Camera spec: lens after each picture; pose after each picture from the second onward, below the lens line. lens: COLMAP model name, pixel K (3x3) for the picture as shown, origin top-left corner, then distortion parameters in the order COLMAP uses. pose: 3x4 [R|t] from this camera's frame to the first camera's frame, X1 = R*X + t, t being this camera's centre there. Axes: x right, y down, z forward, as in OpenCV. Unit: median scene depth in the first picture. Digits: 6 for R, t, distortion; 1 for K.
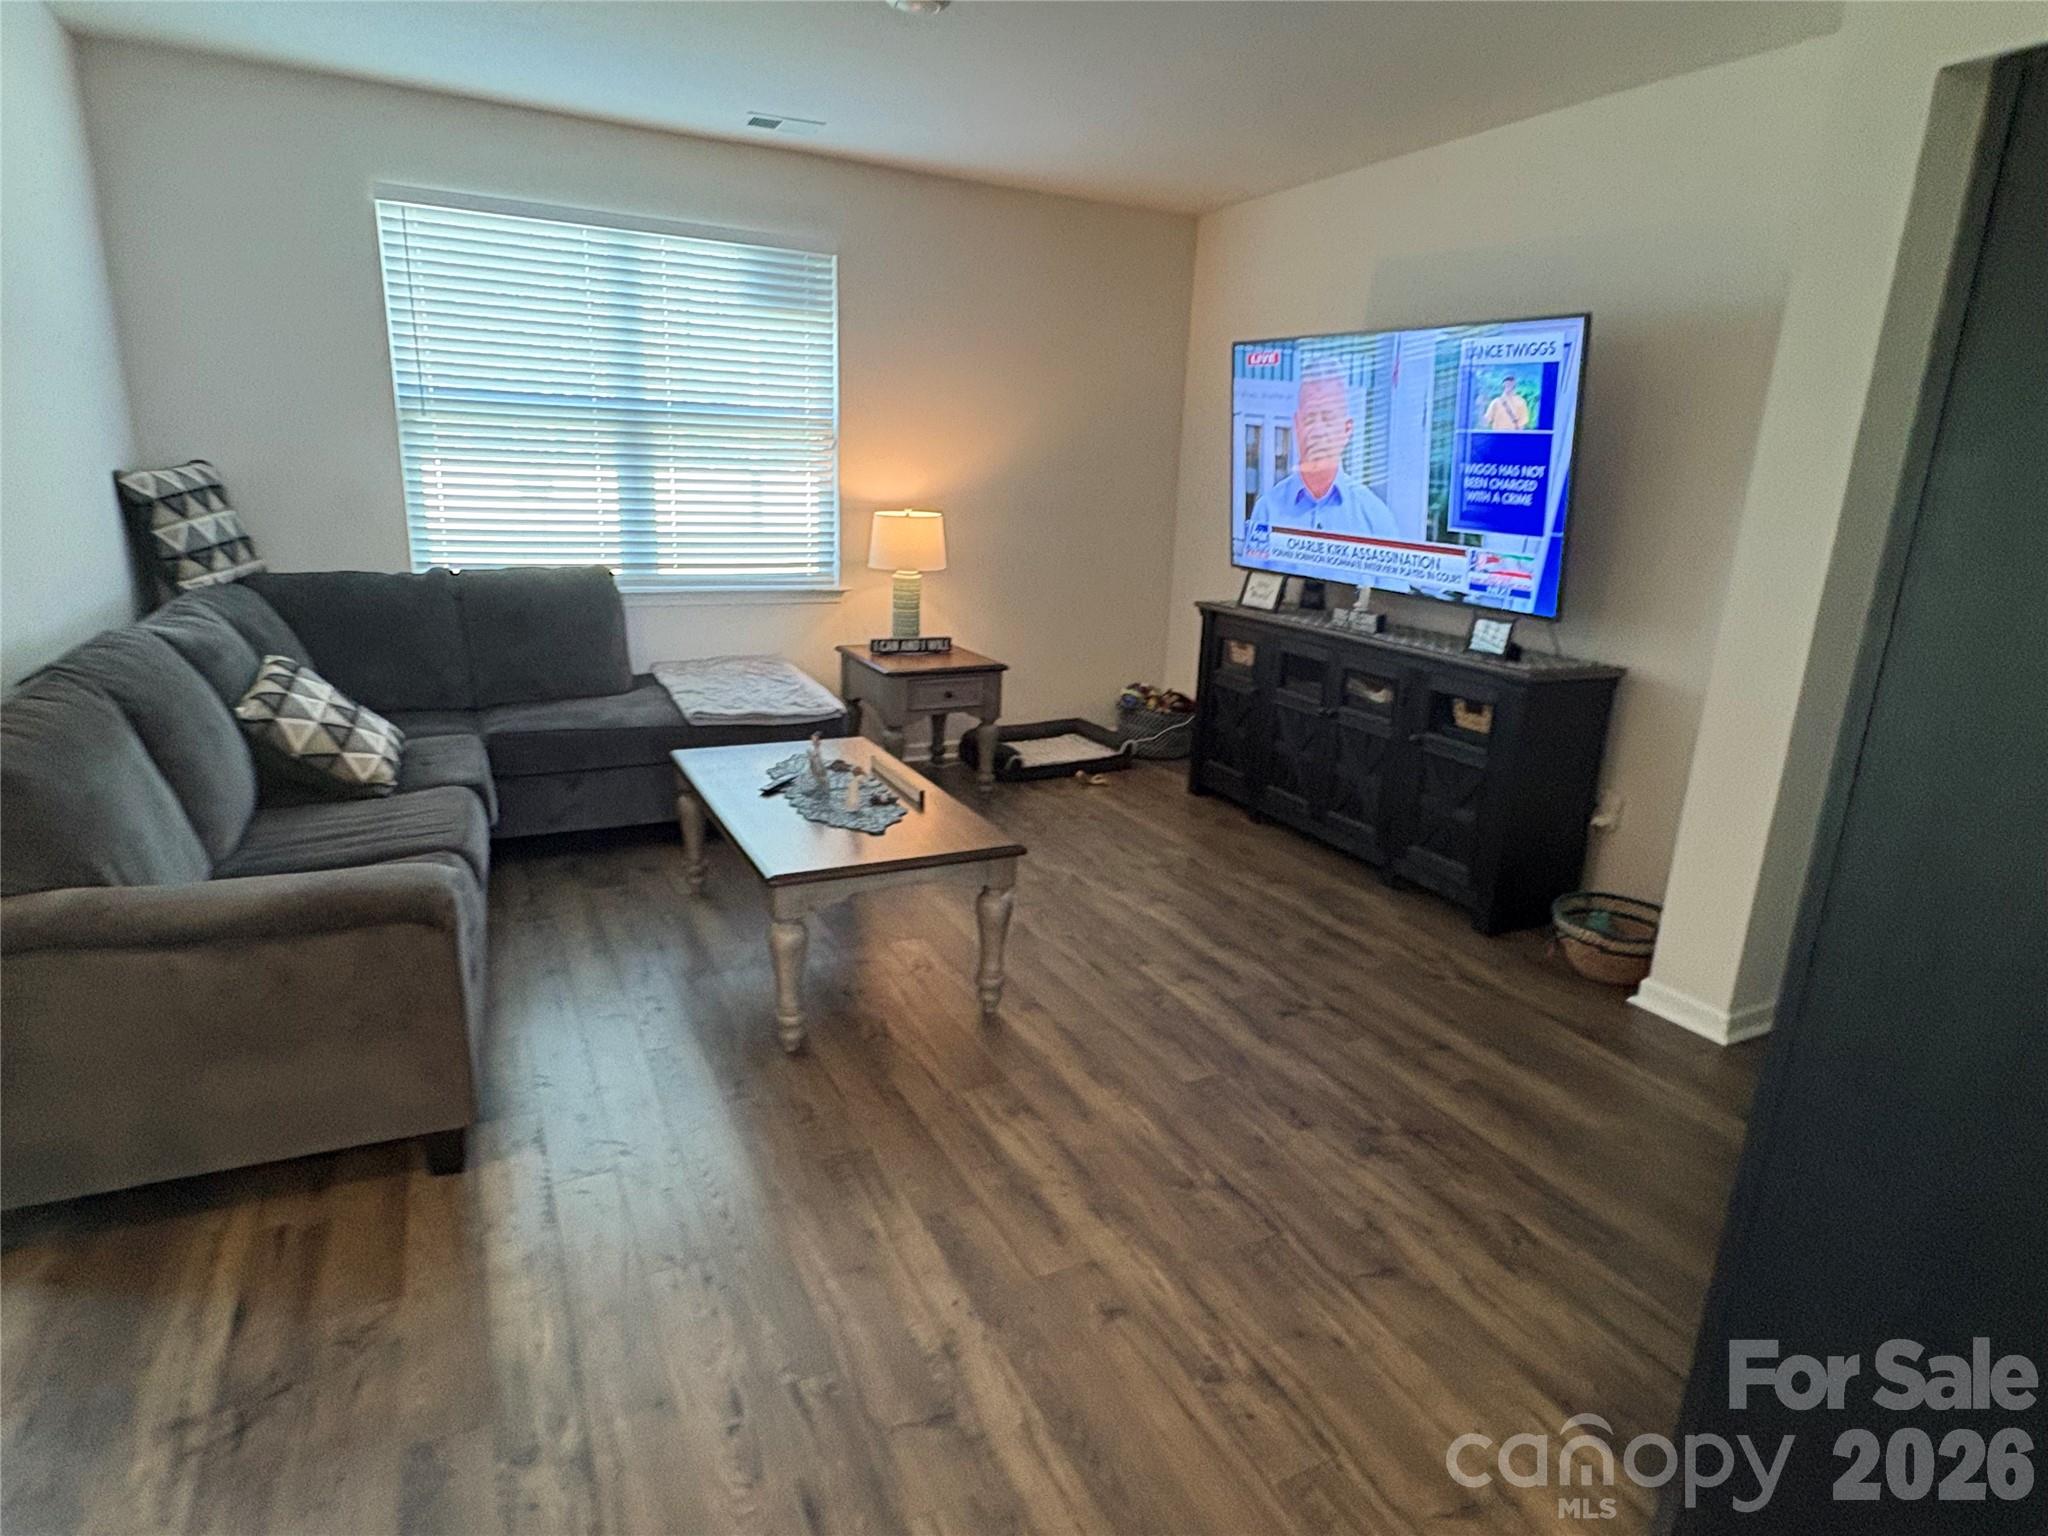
lens RADIAL K [[1126.1, 0, 1020.2], [0, 1126.1, 755.1], [0, 0, 1]] dist [-0.005340, 0.006022]
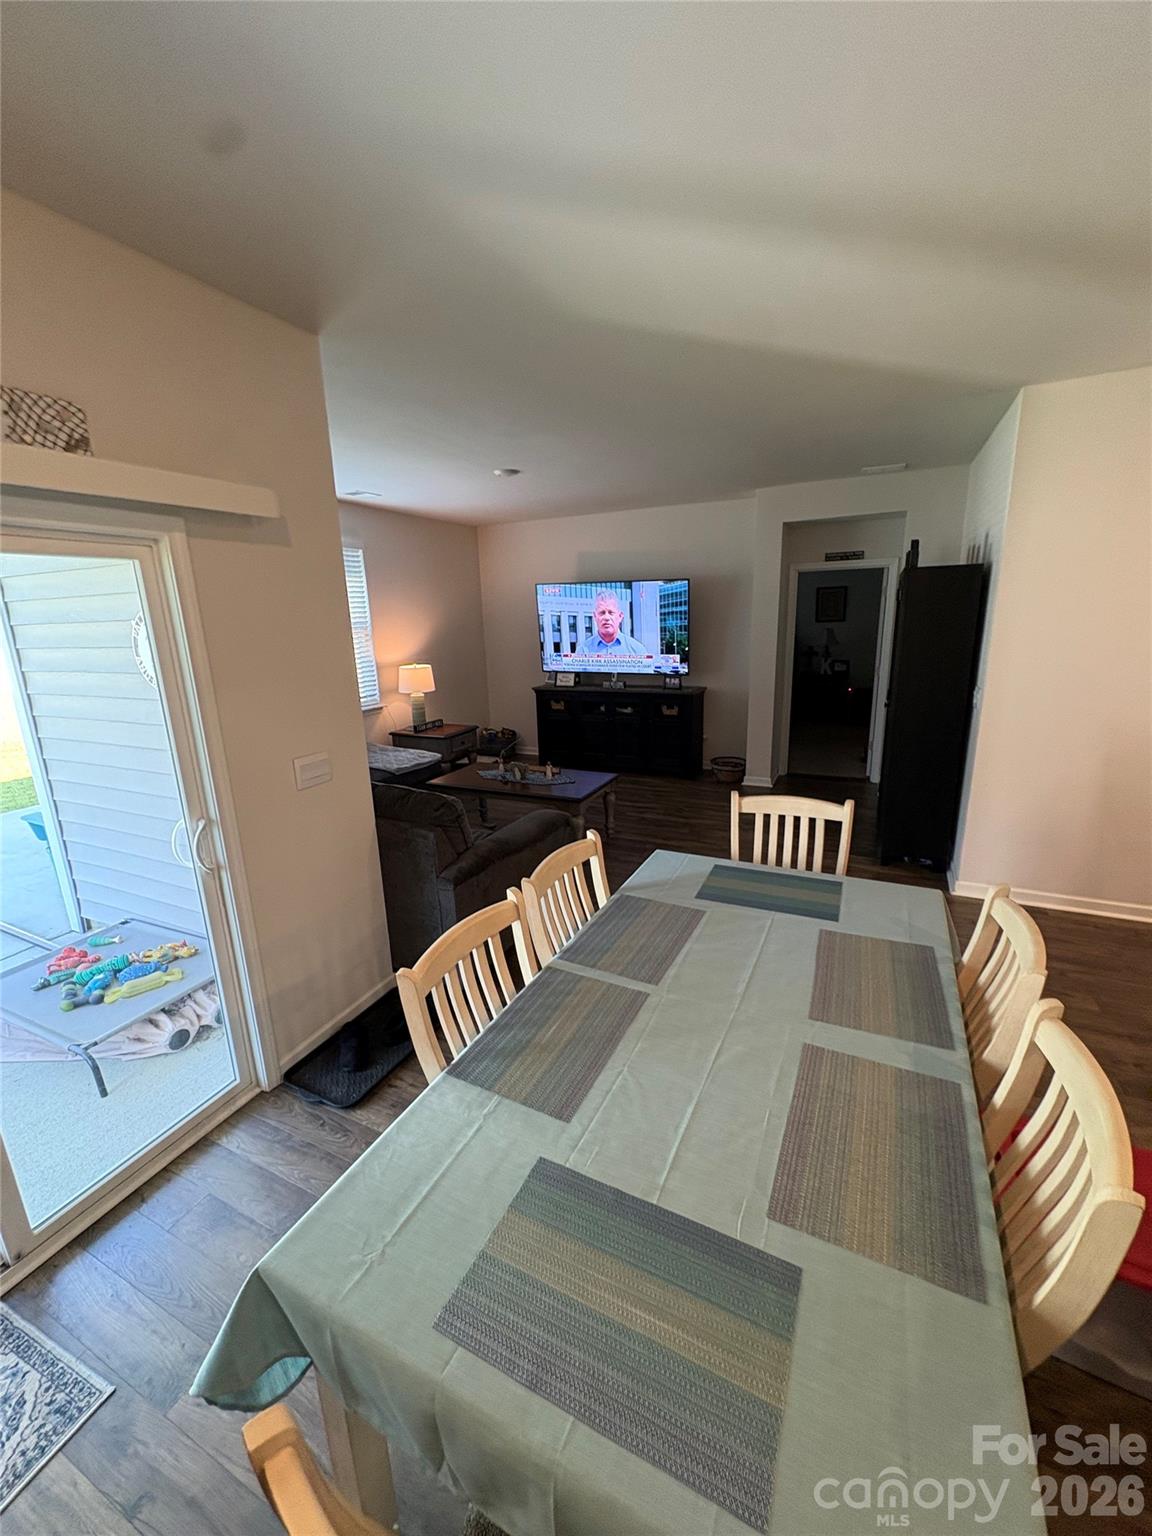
lens RADIAL K [[609.0, 0, 567.3], [0, 609.0, 784.3], [0, 0, 1]] dist [-0.001626, -0.000092]
pose [[0.796146, -0.229537, 0.559878, -0.912511], [0.214762, 0.972210, 0.093192, -0.062801], [-0.565710, 0.046046, 0.823317, -0.193947]]
